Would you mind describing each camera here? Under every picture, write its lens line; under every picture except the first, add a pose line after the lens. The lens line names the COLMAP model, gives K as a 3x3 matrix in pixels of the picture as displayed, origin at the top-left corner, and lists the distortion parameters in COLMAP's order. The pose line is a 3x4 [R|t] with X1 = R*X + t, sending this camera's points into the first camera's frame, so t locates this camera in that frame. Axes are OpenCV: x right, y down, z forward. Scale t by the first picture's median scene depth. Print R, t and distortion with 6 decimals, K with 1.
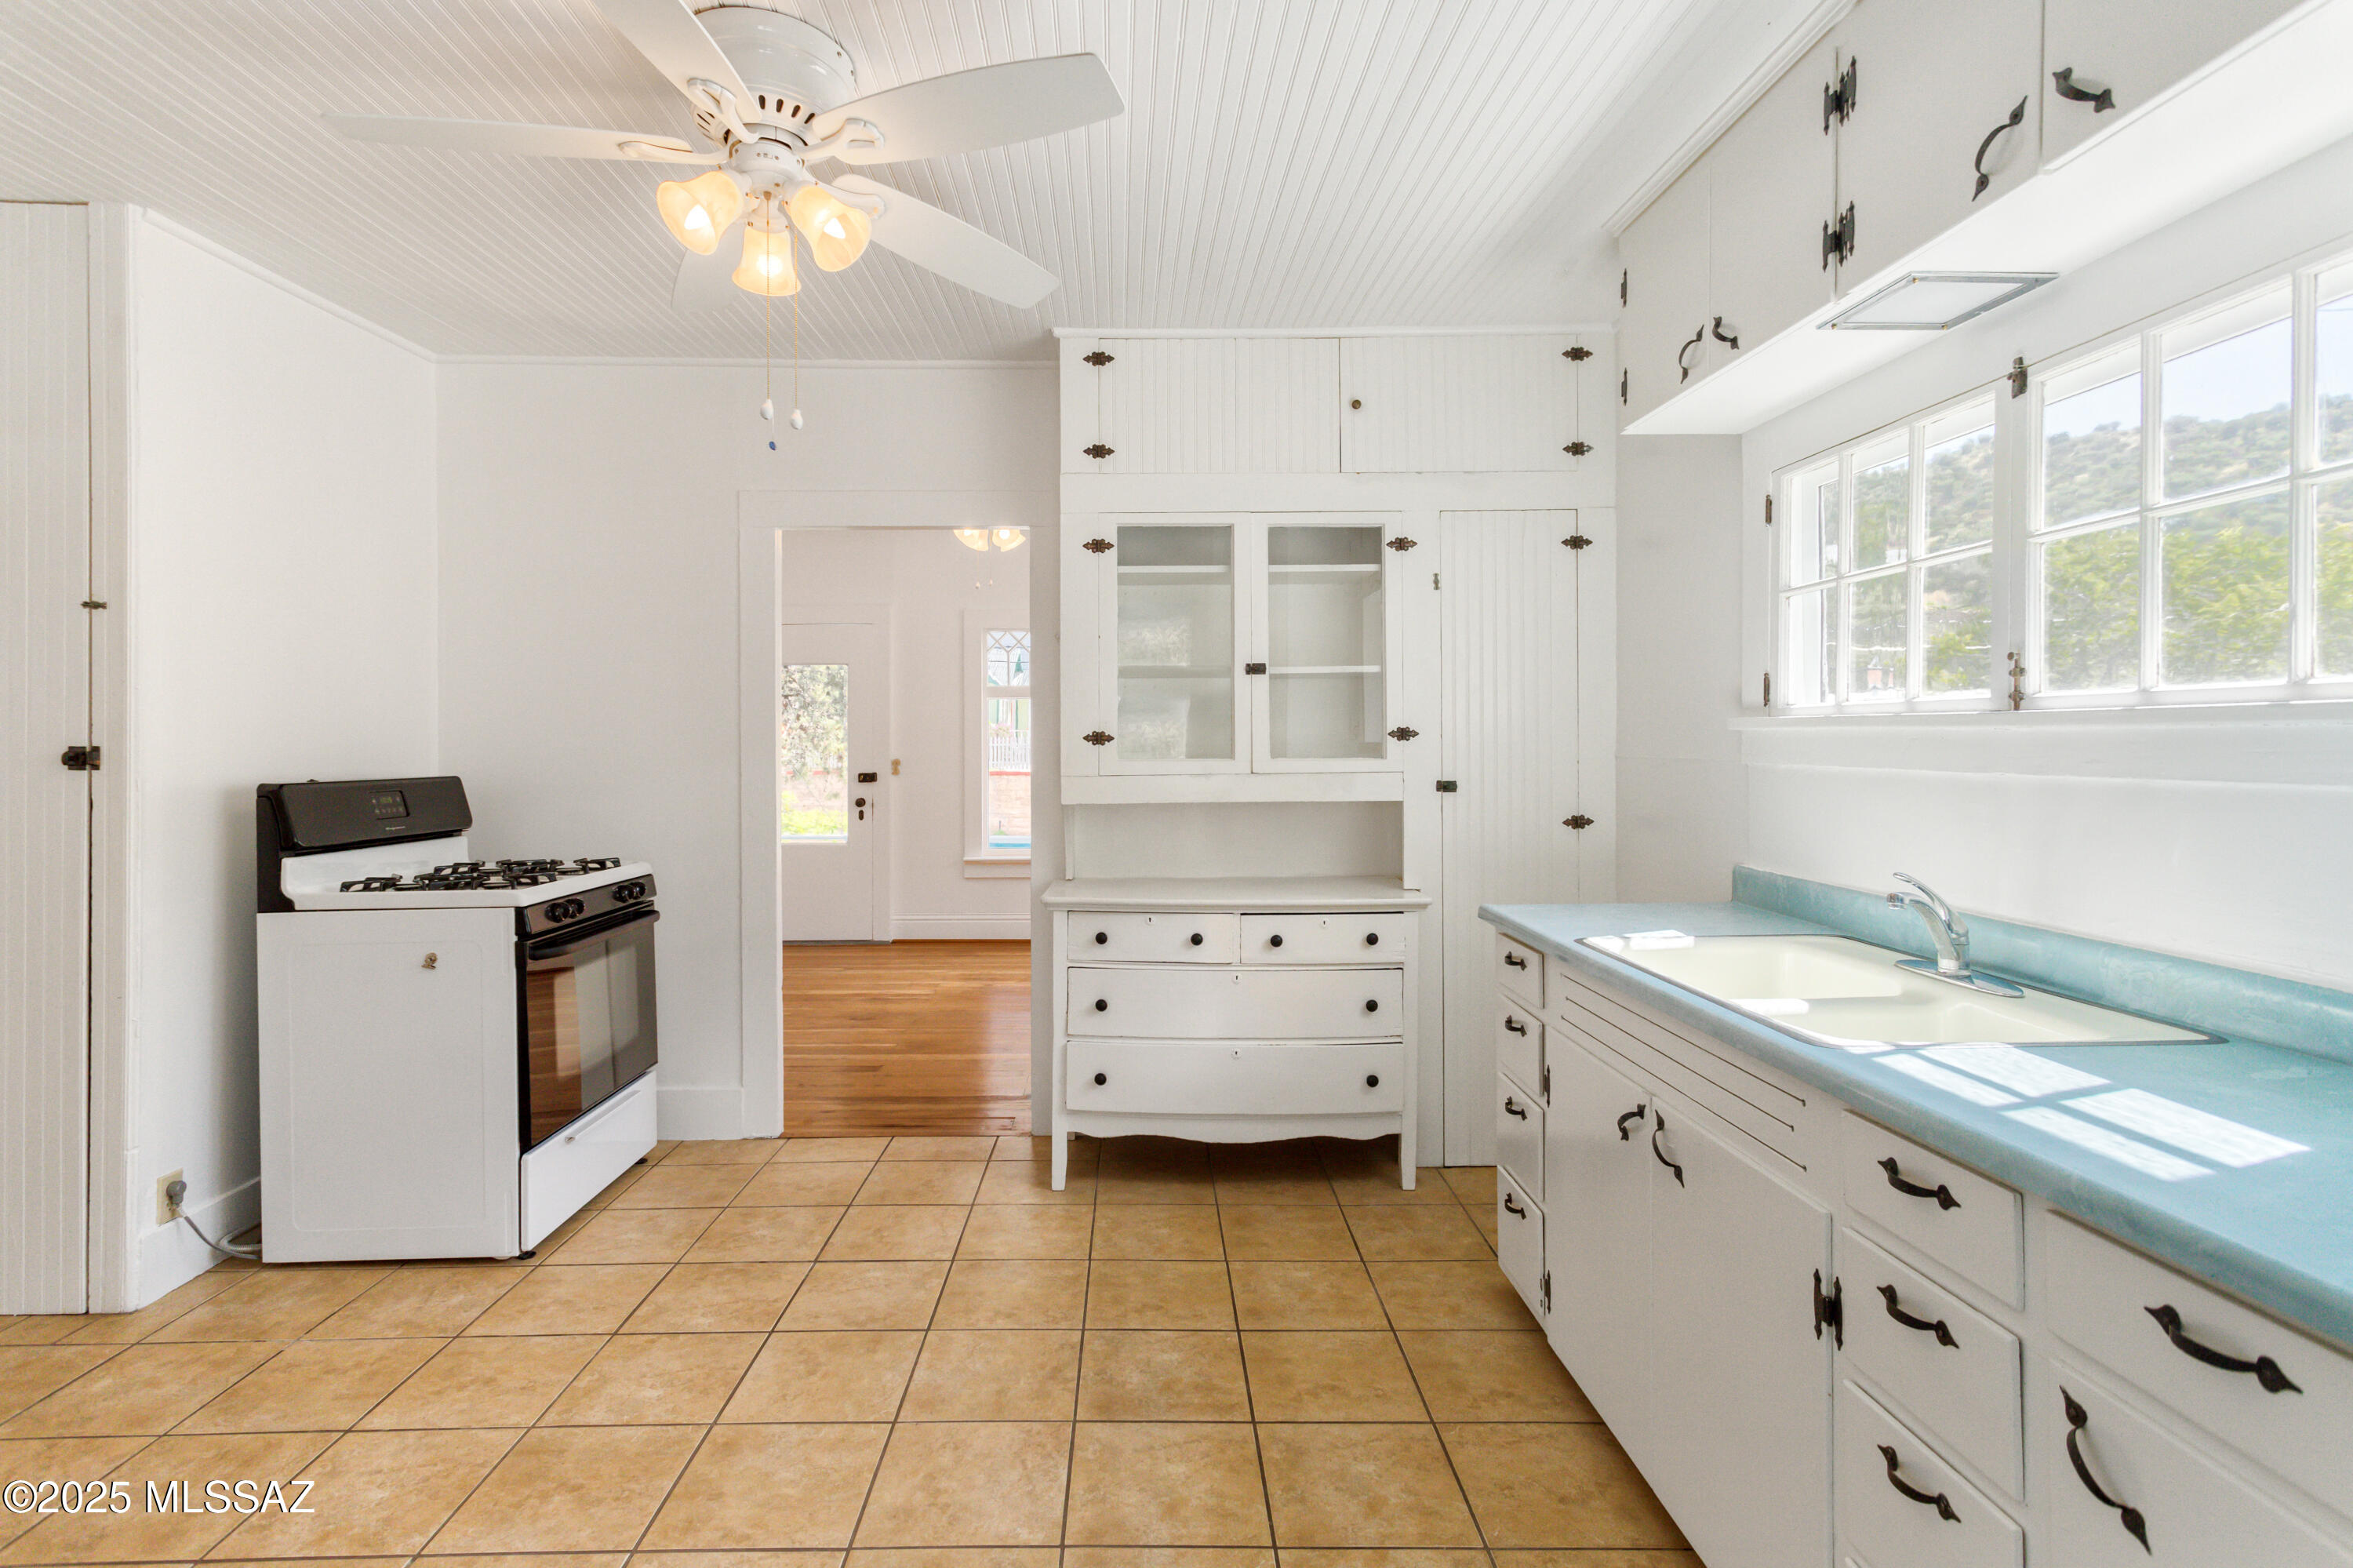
lens RADIAL K [[1144.7, 0, 1145.1], [0, 1144.7, 741.7], [0, 0, 1]] dist [0.005121, 0.003298]
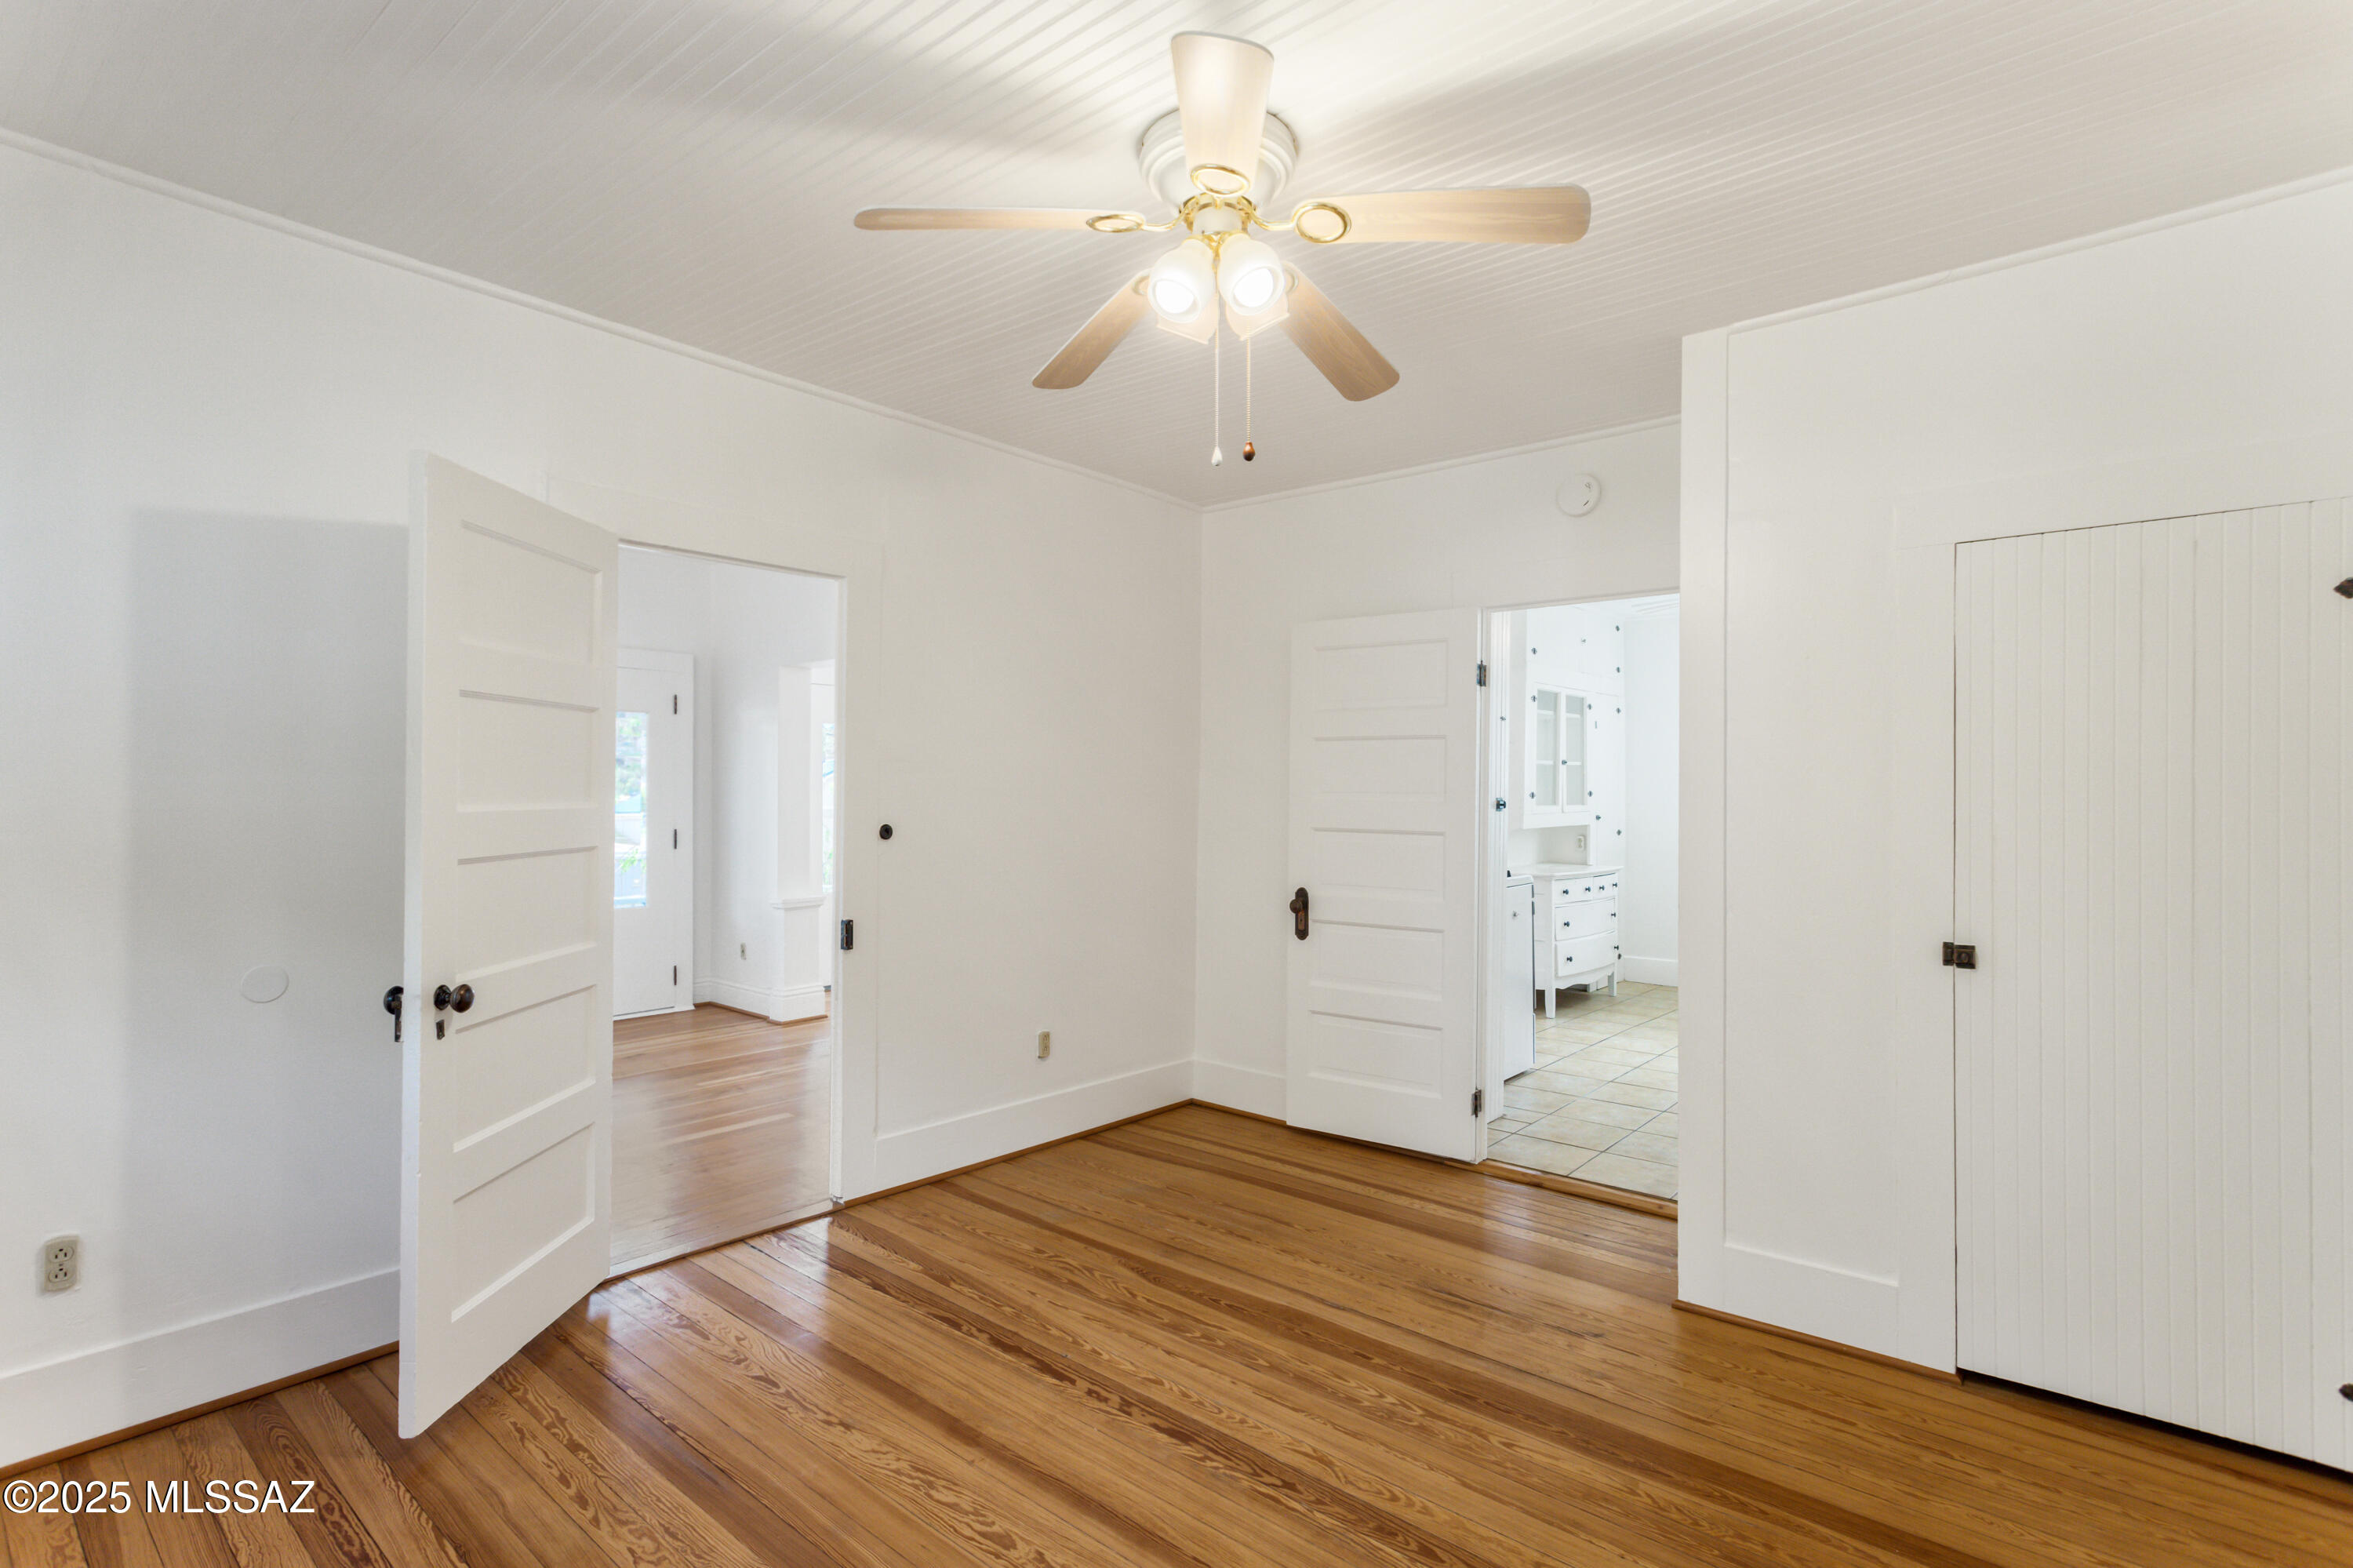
lens RADIAL K [[1144.7, 0, 1146.6], [0, 1144.7, 788.9], [0, 0, 1]] dist [0.005121, 0.003298]
pose [[0.671856, 0.008729, 0.740631, -1.964346], [-0.001497, 0.999945, -0.010427, 0.007908], [-0.740681, 0.005897, 0.671831, 0.160855]]
